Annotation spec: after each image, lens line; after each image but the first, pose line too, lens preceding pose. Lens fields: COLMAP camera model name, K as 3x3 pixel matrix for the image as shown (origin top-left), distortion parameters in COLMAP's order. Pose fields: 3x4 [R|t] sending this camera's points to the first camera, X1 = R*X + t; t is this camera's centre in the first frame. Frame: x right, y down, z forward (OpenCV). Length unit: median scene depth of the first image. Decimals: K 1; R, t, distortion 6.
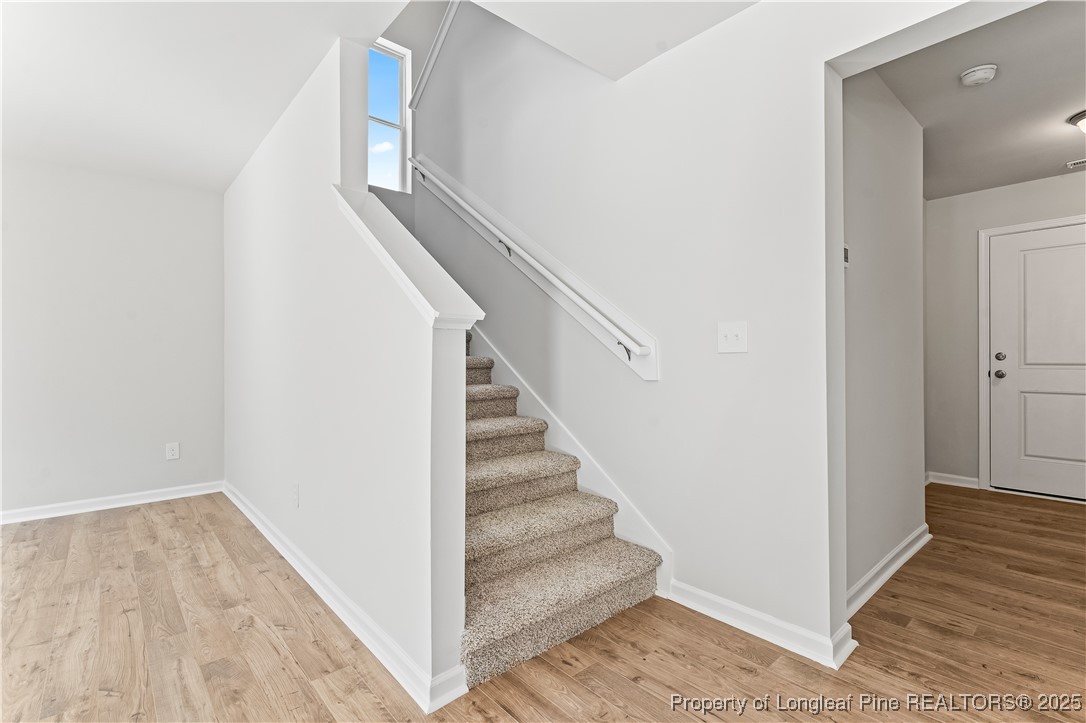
lens RADIAL K [[501.0, 0, 537.9], [0, 501.0, 358.6], [0, 0, 1]] dist [-0.007084, 0.003332]
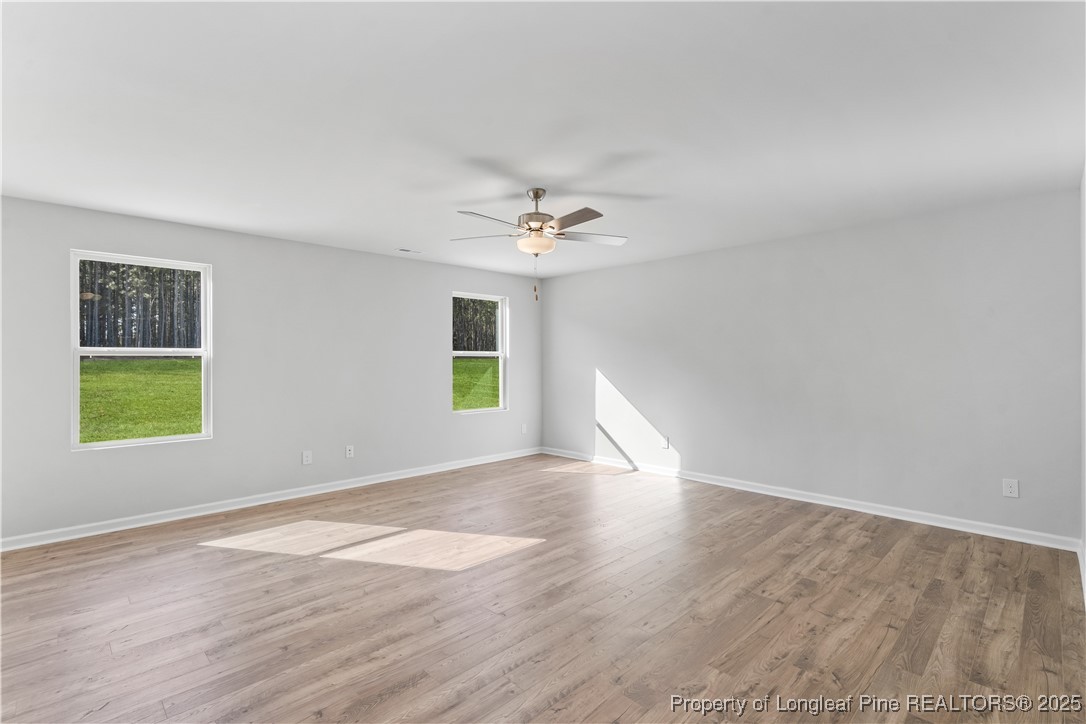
lens RADIAL K [[501.0, 0, 537.4], [0, 501.0, 366.6], [0, 0, 1]] dist [-0.007084, 0.003332]
pose [[0.051606, 0.019627, -0.998475, 0.218118], [0.002296, 0.999802, 0.019772, -0.092942], [0.998665, -0.003313, 0.051551, 0.119000]]
